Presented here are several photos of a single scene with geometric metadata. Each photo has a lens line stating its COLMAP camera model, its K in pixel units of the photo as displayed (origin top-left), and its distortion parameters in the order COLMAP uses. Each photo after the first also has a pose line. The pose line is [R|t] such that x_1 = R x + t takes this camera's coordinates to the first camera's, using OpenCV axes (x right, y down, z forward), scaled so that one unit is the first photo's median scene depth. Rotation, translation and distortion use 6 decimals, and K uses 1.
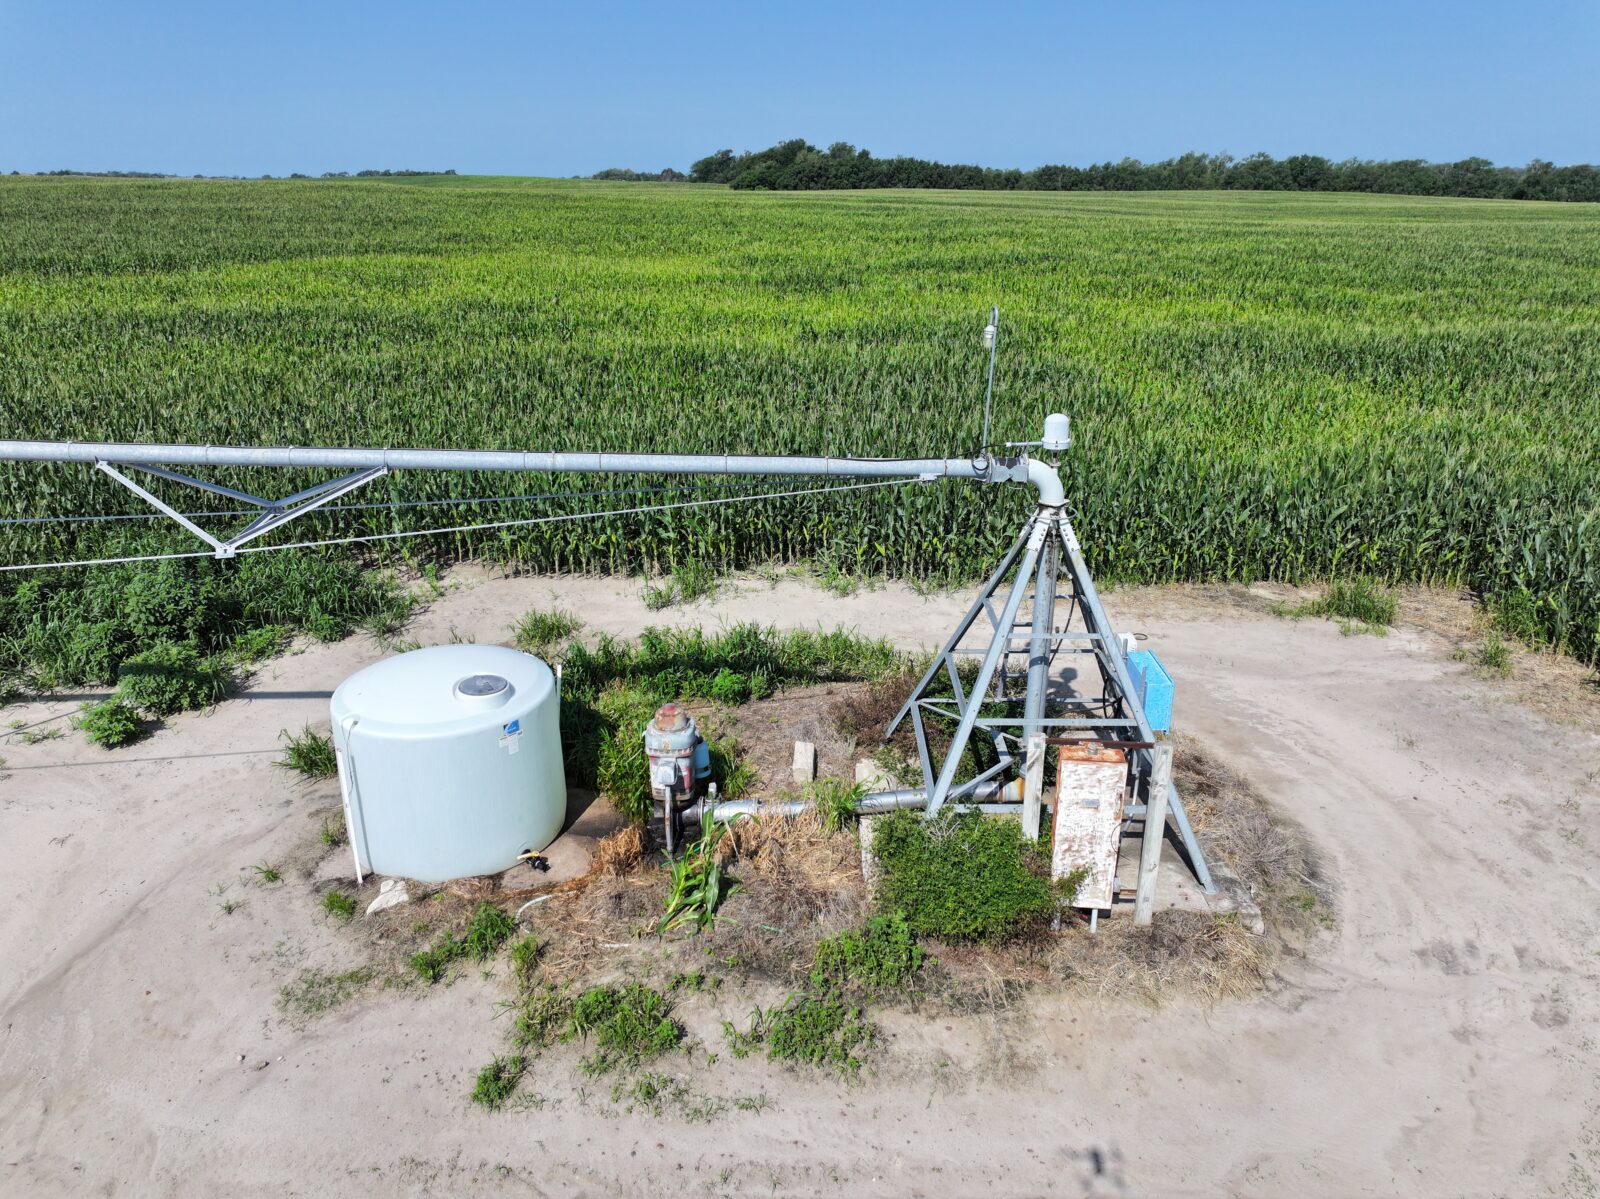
lens RADIAL K [[1122.4, 0, 806.3], [0, 1122.4, 580.6], [0, 0, 1]] dist [-0.000473, 0.011515]
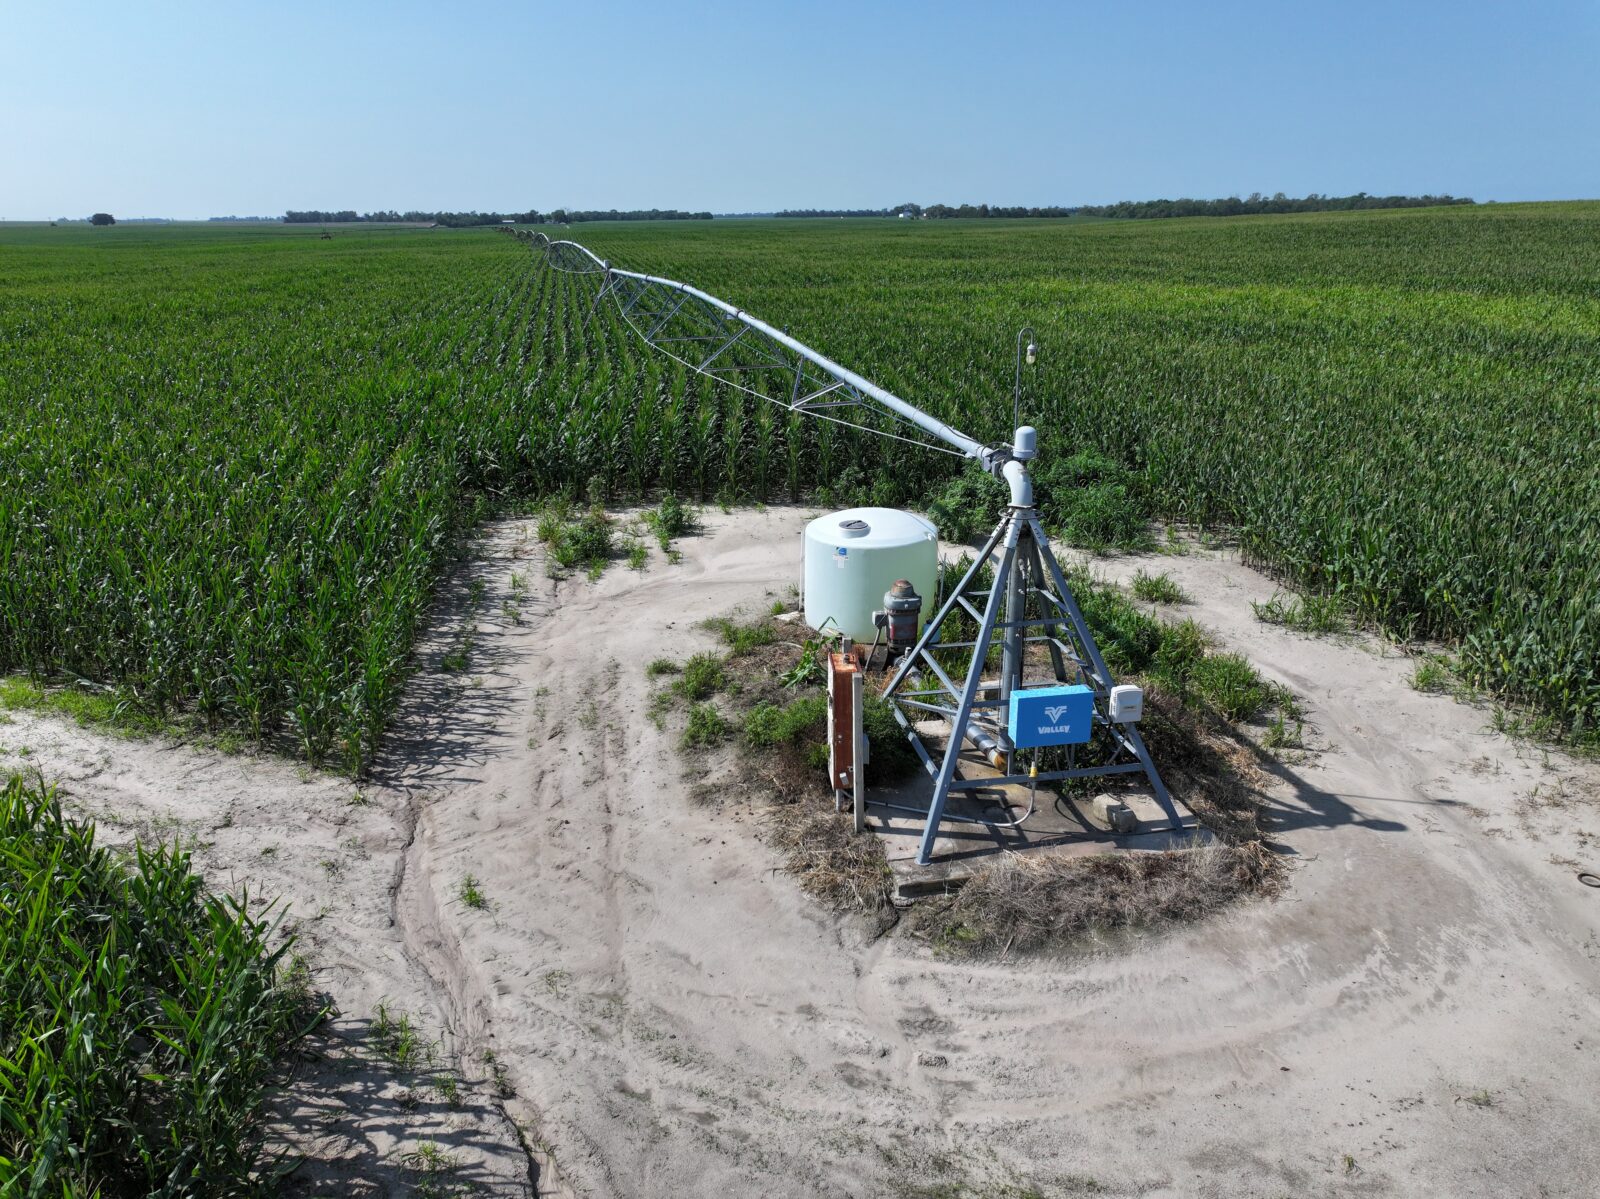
lens RADIAL K [[1122.4, 0, 806.3], [0, 1122.4, 580.6], [0, 0, 1]] dist [-0.000473, 0.011515]
pose [[0.195589, 0.307885, -0.931102, 1.279087], [-0.327611, 0.915408, 0.233877, -0.197629], [0.924346, 0.259296, 0.279910, 0.516469]]
